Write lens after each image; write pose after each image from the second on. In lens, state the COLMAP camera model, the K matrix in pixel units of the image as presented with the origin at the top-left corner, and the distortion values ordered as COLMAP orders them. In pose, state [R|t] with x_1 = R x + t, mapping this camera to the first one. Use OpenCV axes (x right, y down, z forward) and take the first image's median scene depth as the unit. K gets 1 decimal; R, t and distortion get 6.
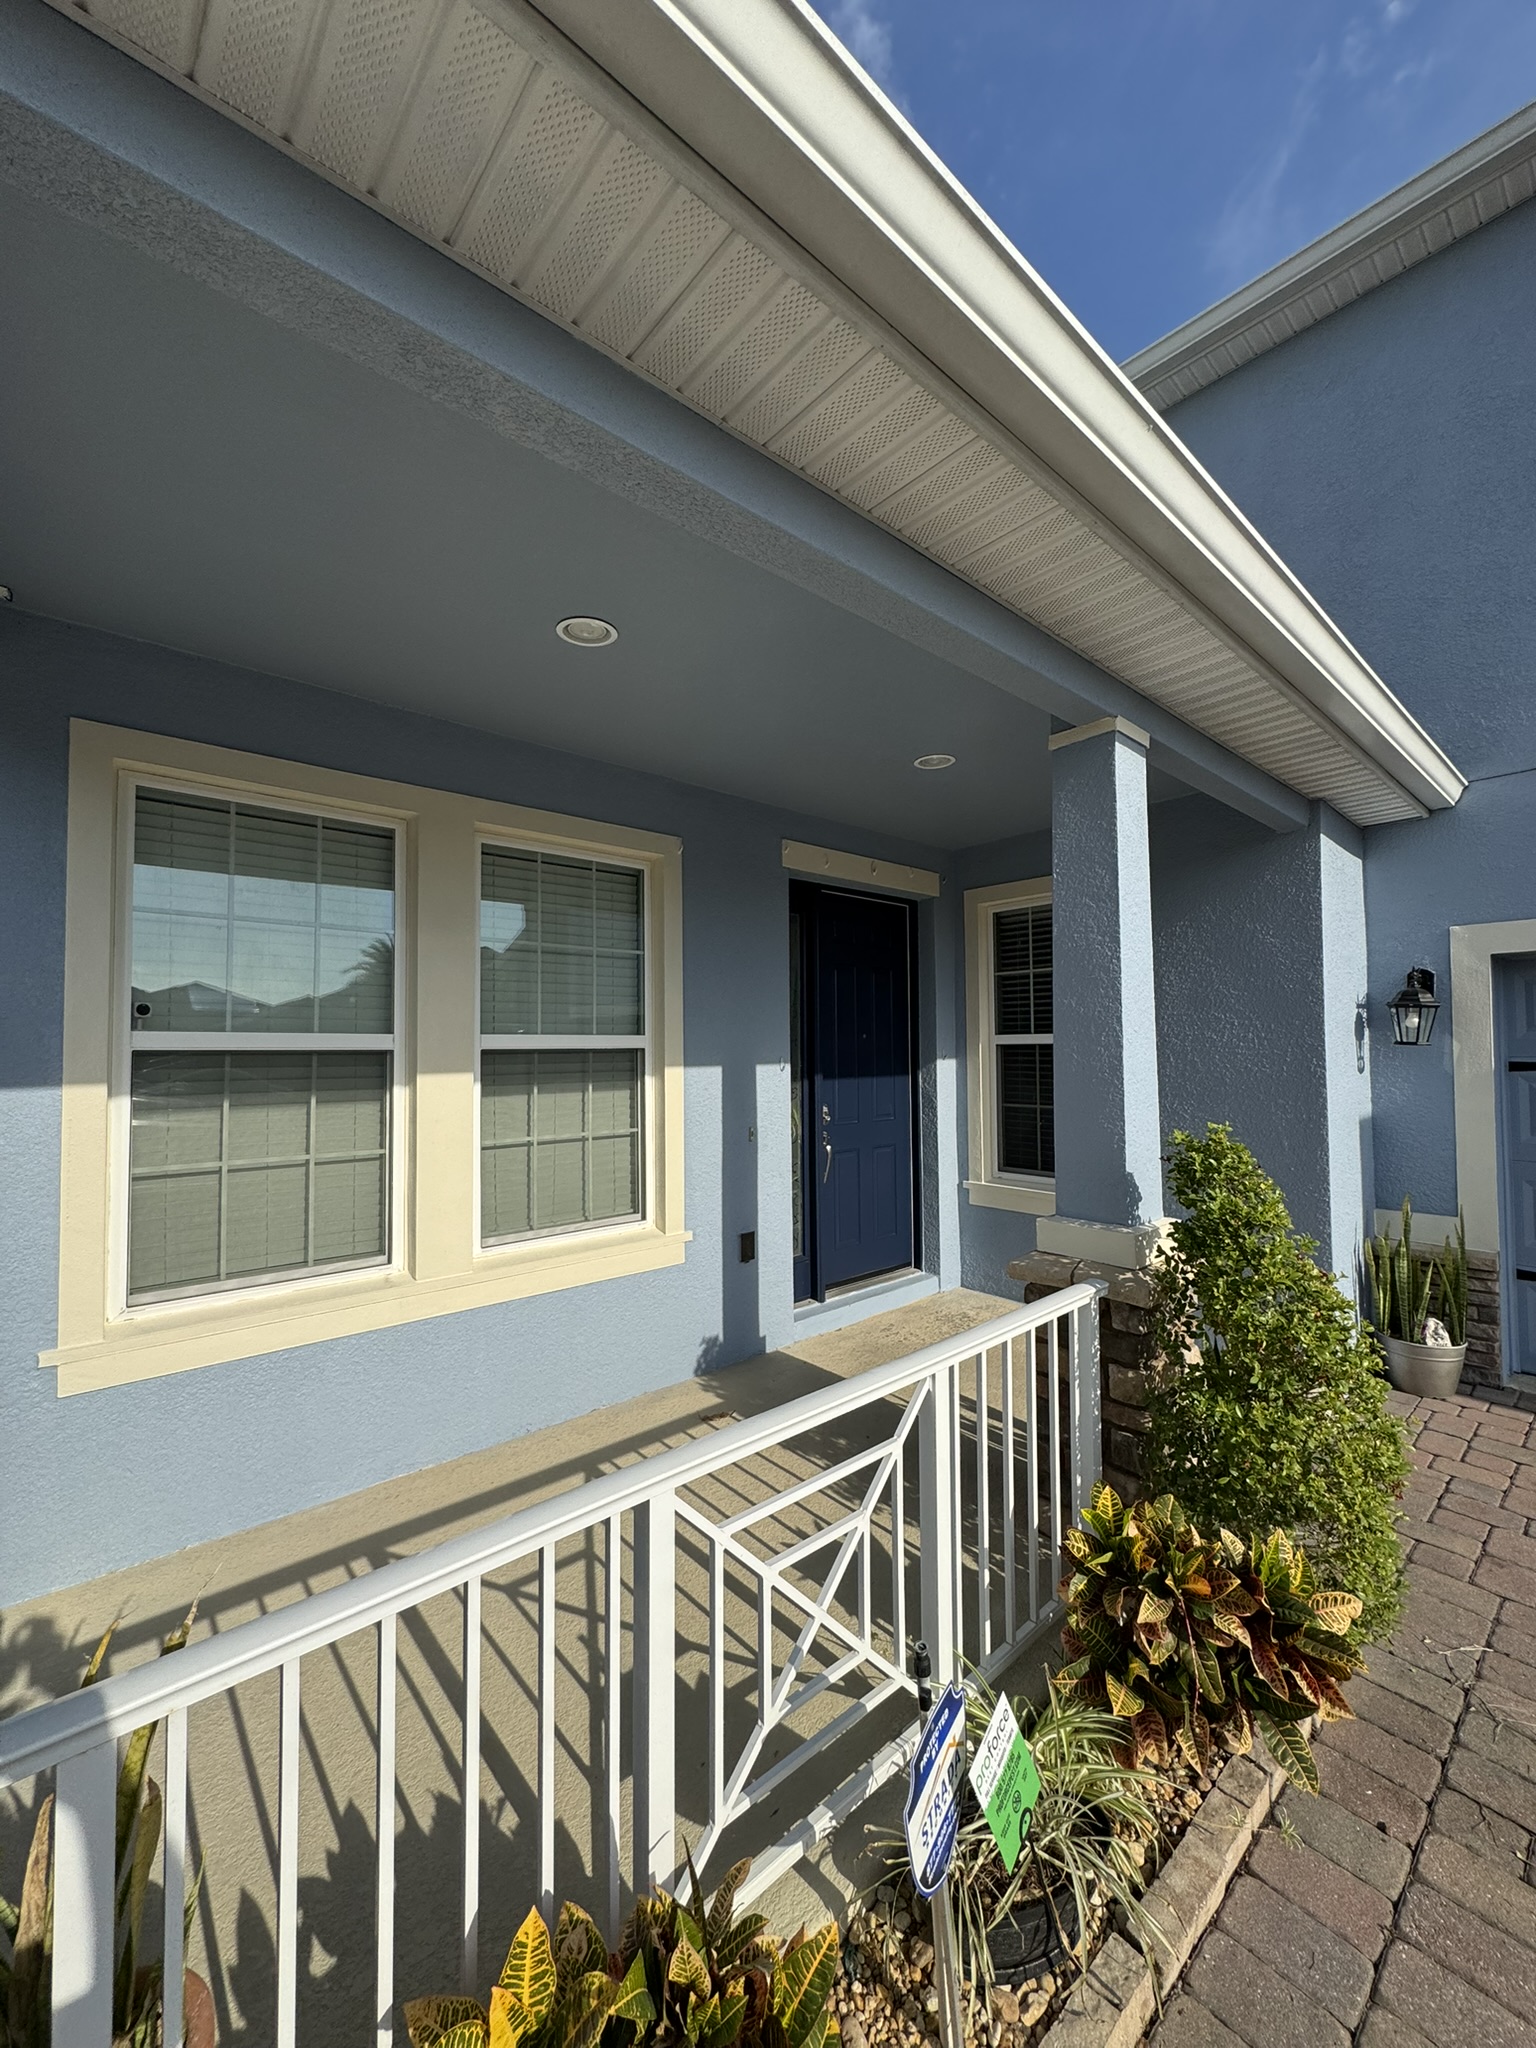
lens RADIAL K [[810.5, 0, 763.3], [0, 810.5, 1022.2], [0, 0, 1]] dist [0.000981, 0.000071]
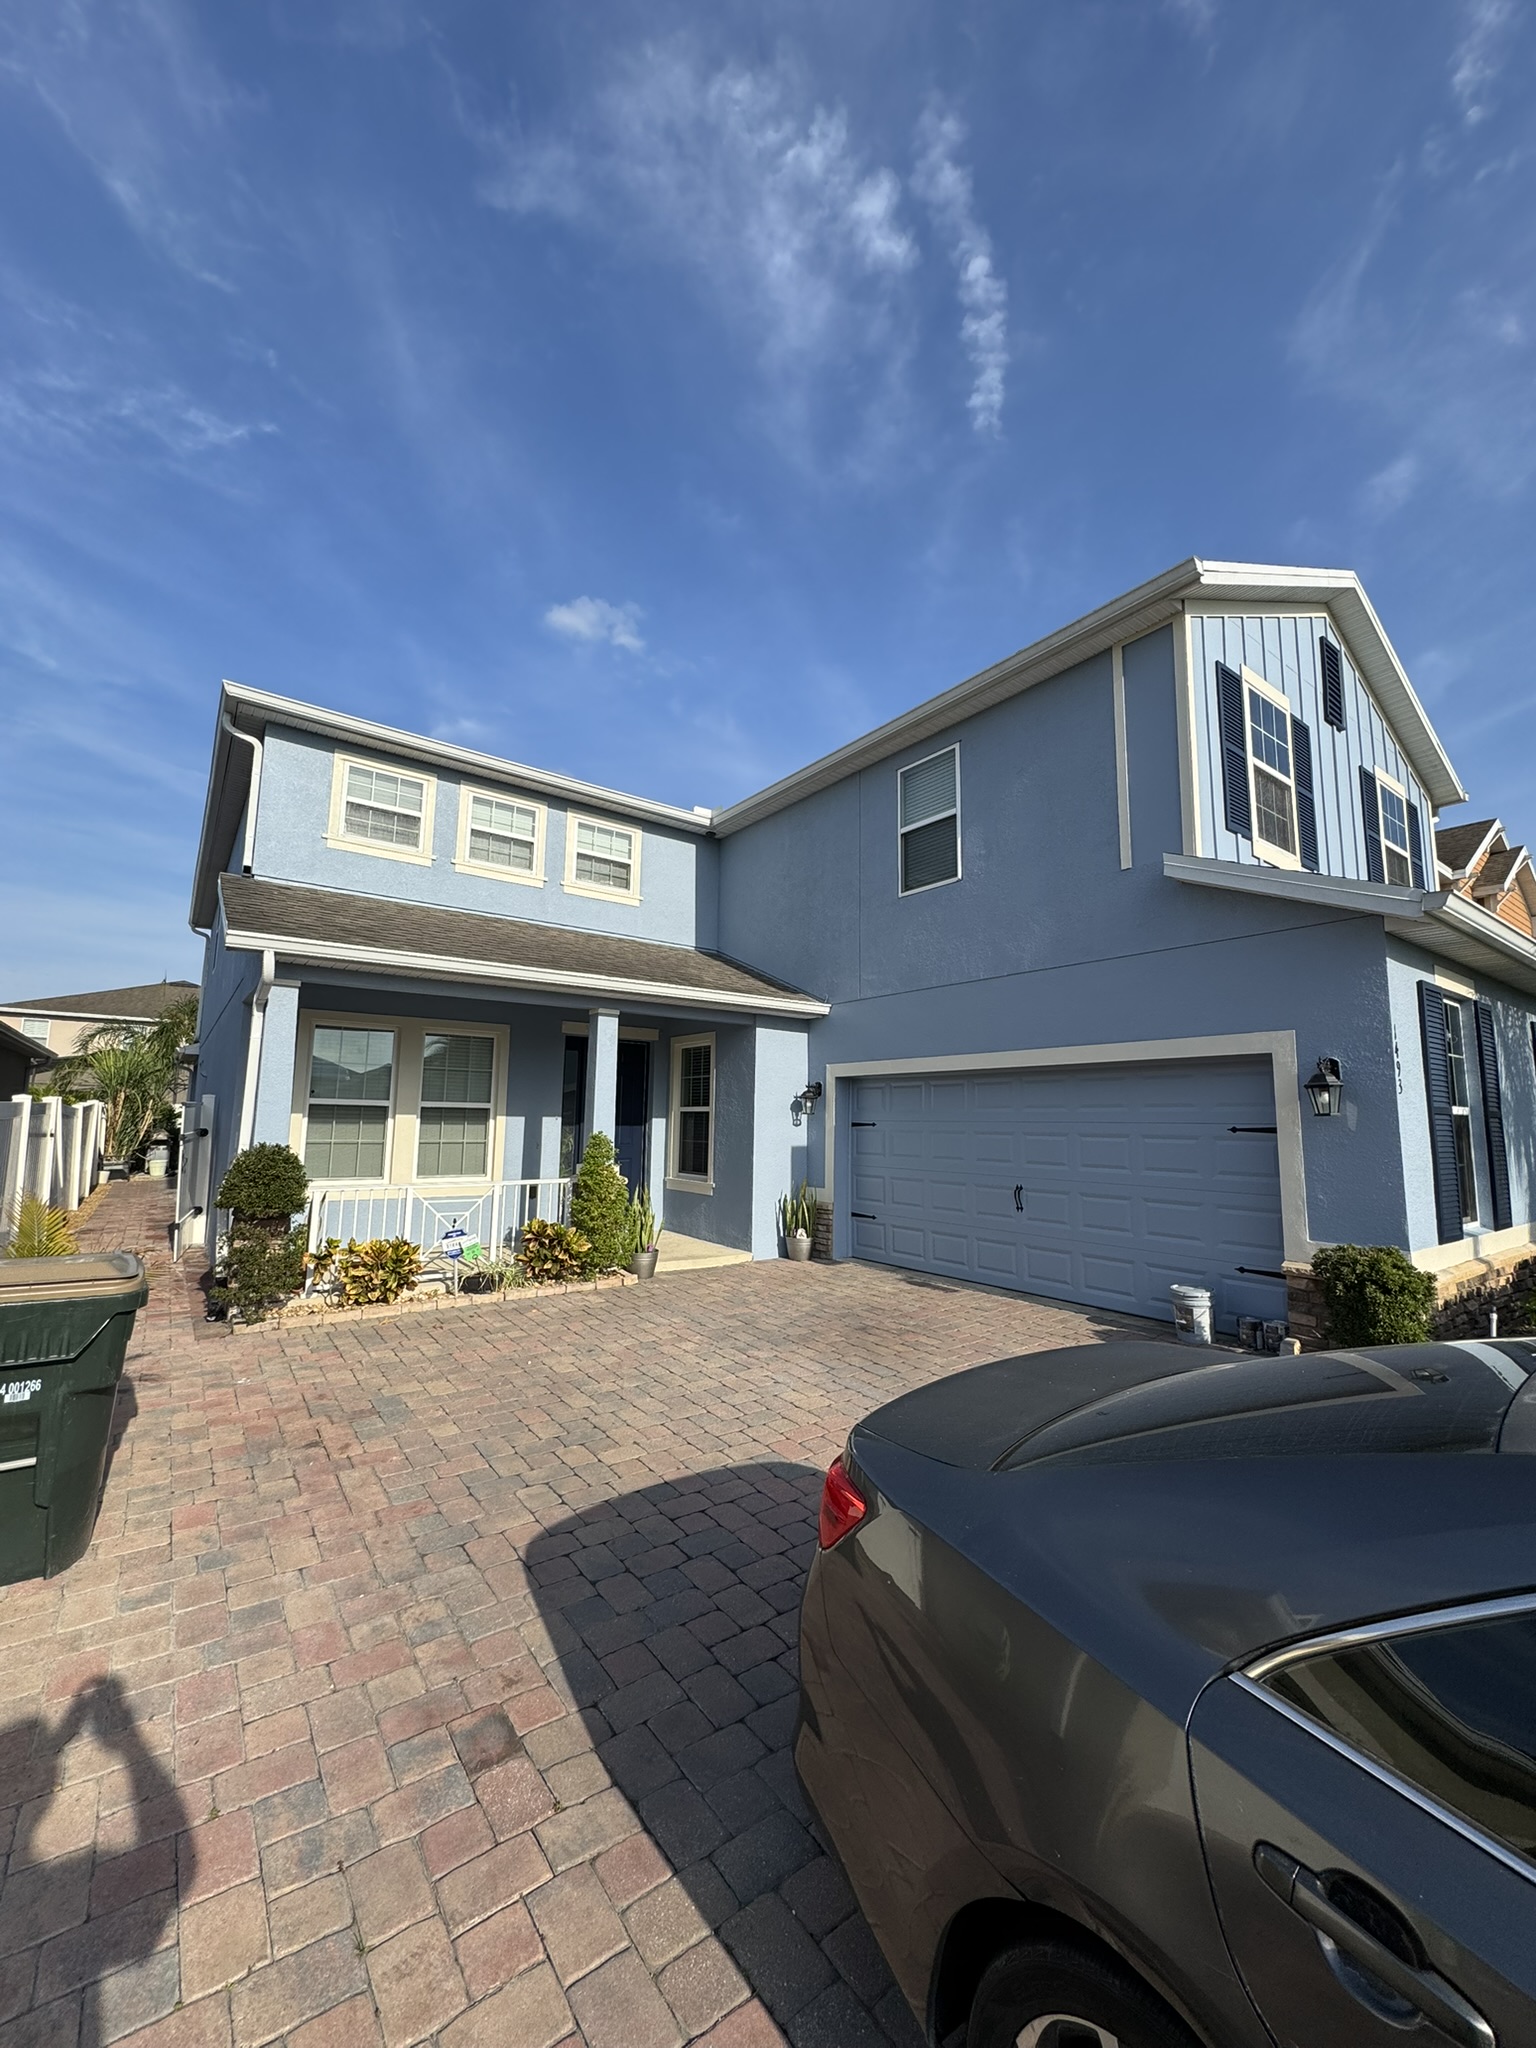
lens RADIAL K [[810.5, 0, 772.8], [0, 810.5, 1023.9], [0, 0, 1]] dist [0.000981, 0.000071]
pose [[0.996769, 0.014473, -0.079008, 0.928156], [-0.021146, 0.996217, -0.084287, -0.035576], [0.077489, 0.085685, 0.993304, -1.468919]]
